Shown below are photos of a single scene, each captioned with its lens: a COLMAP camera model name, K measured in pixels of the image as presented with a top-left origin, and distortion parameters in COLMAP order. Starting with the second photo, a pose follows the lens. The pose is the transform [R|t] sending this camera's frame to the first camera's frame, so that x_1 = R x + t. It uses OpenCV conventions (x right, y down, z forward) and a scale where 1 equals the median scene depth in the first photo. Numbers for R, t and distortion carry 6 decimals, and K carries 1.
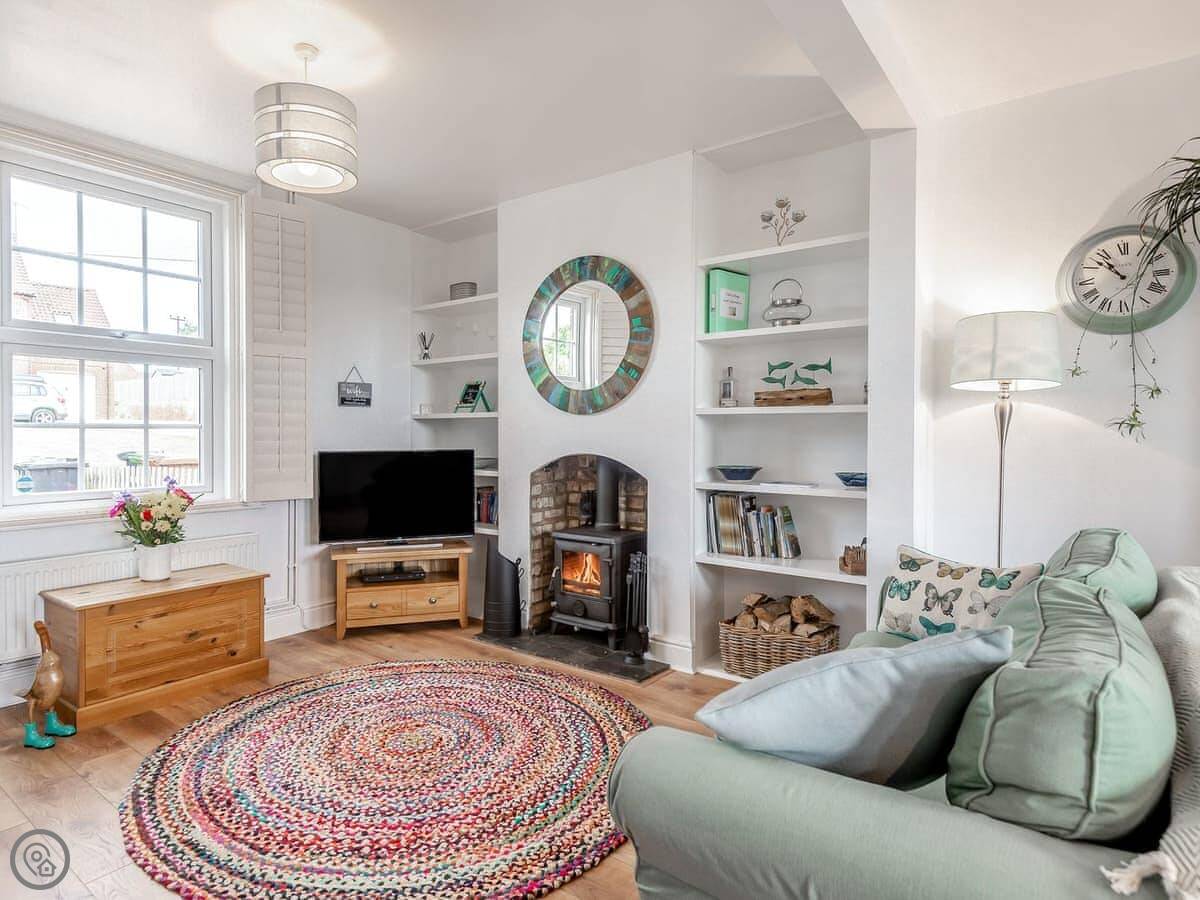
lens RADIAL K [[692.8, 0, 509.0], [0, 692.8, 445.2], [0, 0, 1]] dist [0.065263, -0.055760]
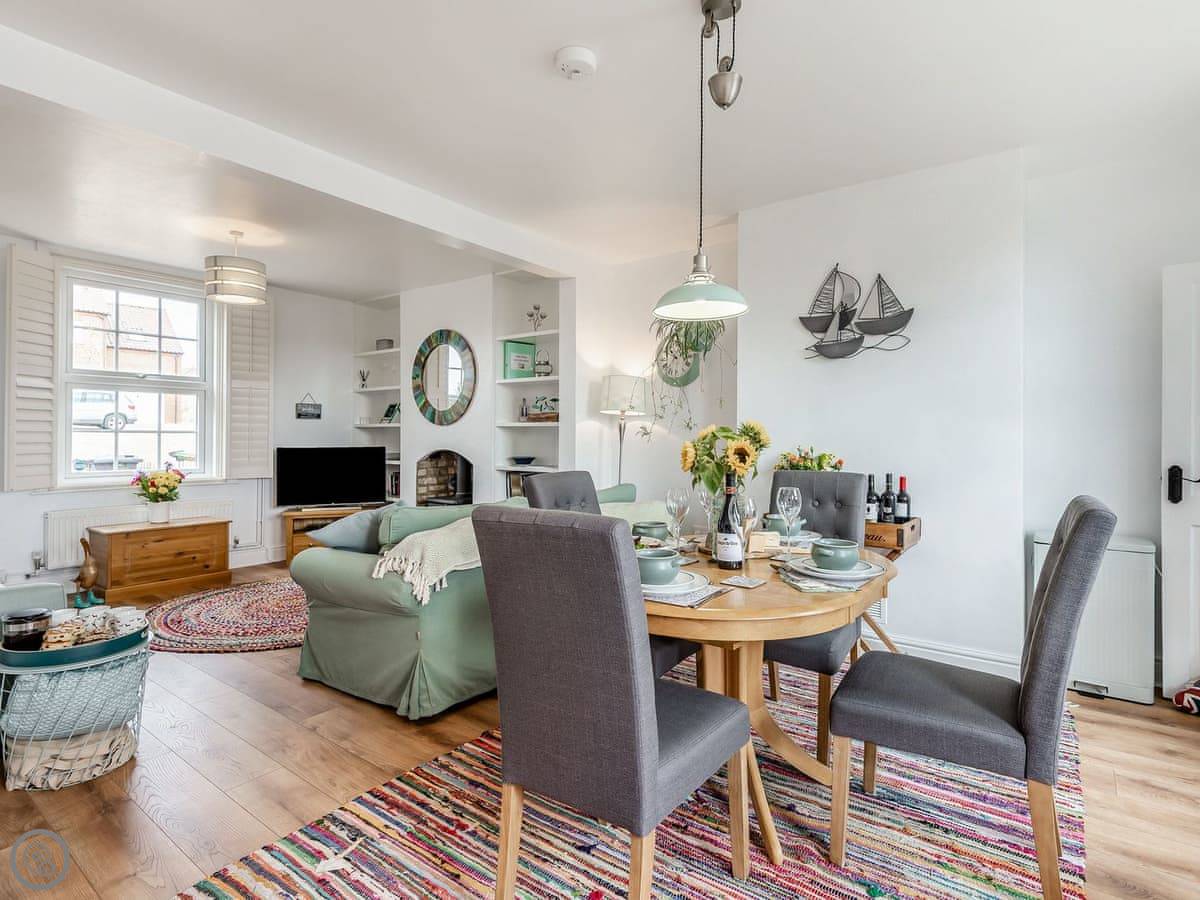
lens RADIAL K [[625.1, 0, 603.1], [0, 625.1, 438.8], [0, 0, 1]] dist [0.036725, -0.026119]
pose [[0.997728, 0.003984, 0.067247, 0.392120], [-0.002920, 0.999869, -0.015902, 0.009556], [-0.067301, 0.015669, 0.997610, -0.505637]]
